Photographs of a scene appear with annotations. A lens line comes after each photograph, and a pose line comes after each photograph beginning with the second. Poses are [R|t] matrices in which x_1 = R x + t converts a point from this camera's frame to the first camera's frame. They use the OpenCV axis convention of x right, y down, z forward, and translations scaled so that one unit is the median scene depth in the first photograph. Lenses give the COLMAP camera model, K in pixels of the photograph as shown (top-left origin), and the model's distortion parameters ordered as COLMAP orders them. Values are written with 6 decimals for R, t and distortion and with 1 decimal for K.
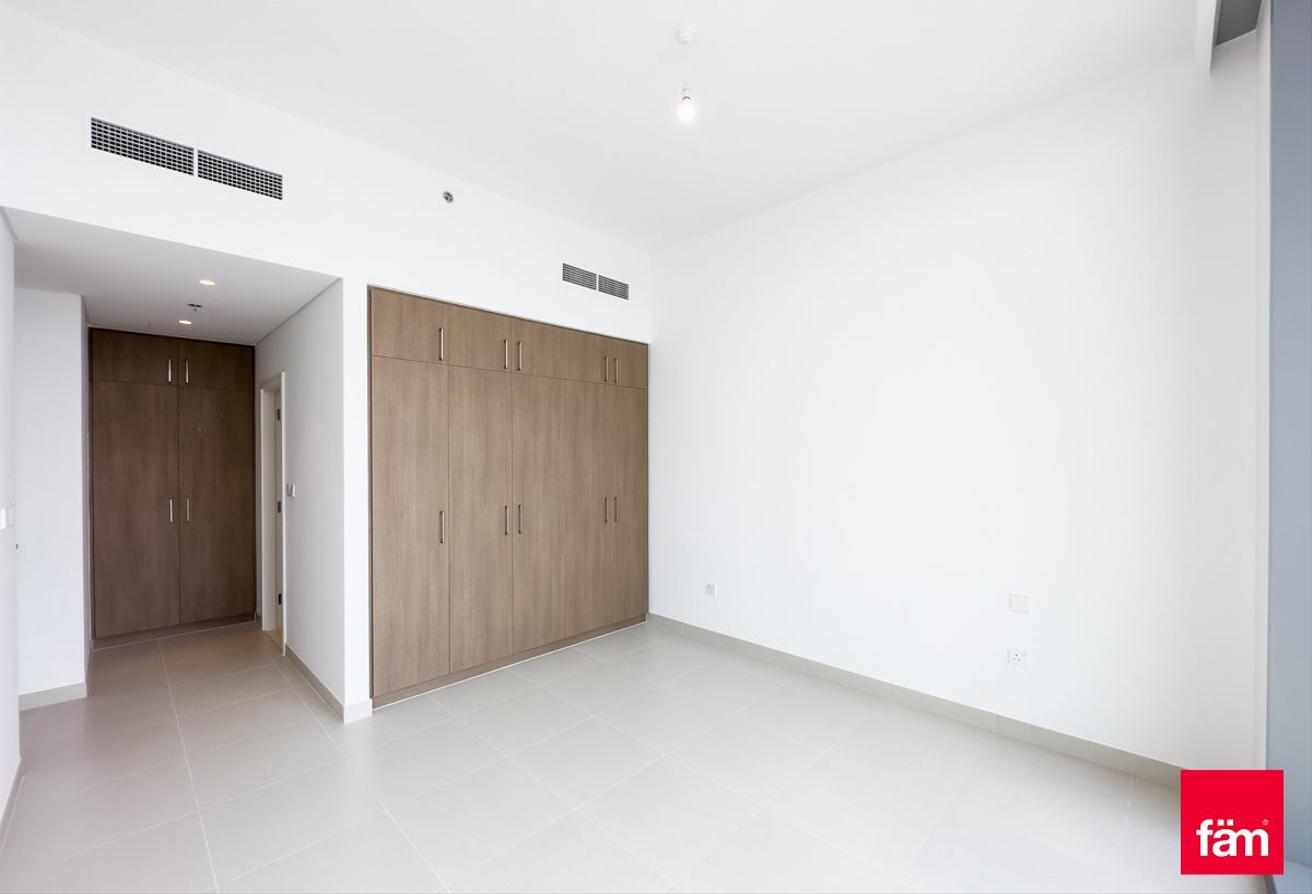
lens RADIAL K [[526.7, 0, 654.7], [0, 526.7, 451.0], [0, 0, 1]] dist [0.002495, -0.005580]
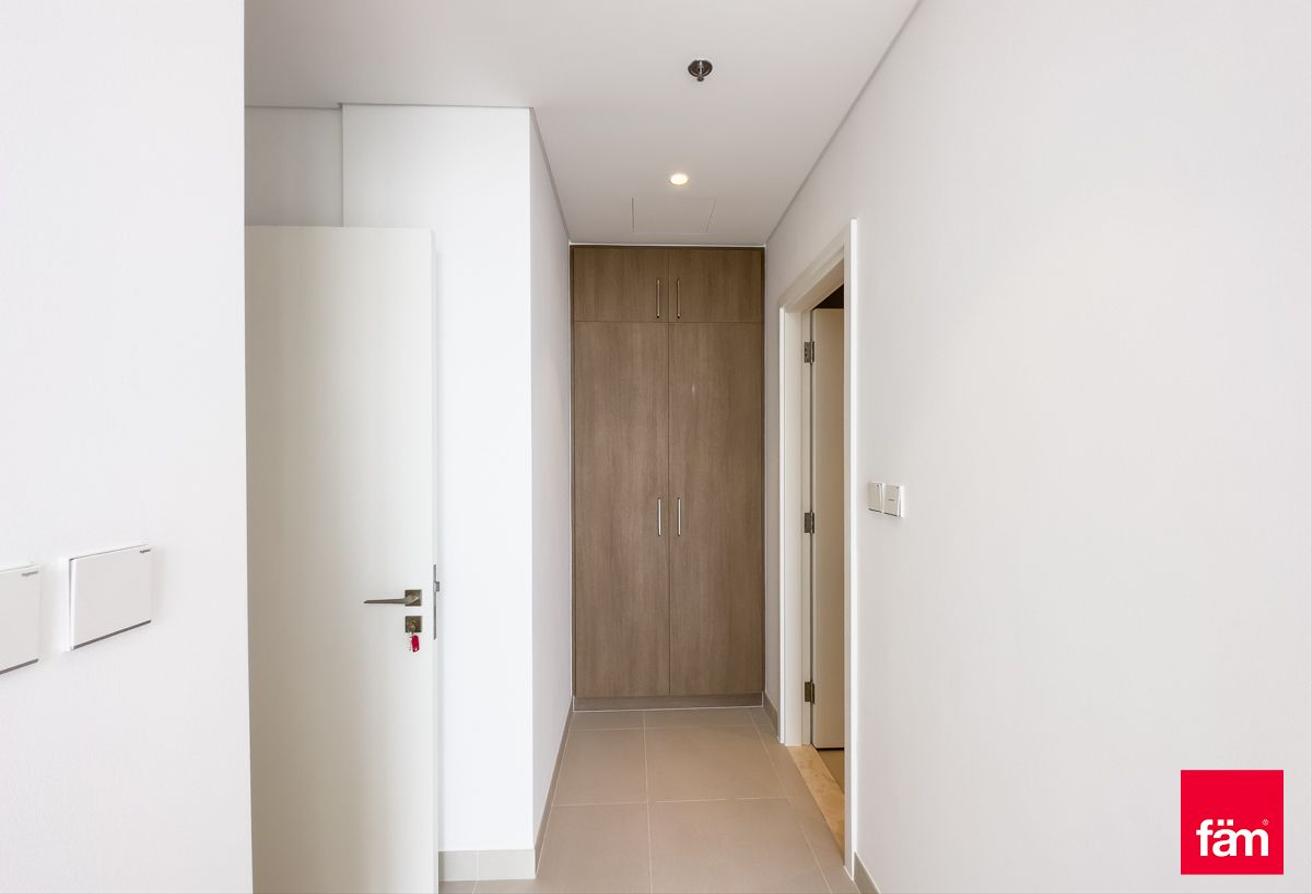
lens RADIAL K [[526.7, 0, 656.1], [0, 526.7, 446.2], [0, 0, 1]] dist [0.002495, -0.005580]
pose [[0.729980, -0.009179, -0.683407, -0.482728], [-0.001487, 0.999886, -0.015018, 0.036257], [0.683467, 0.011979, 0.729883, 0.526557]]
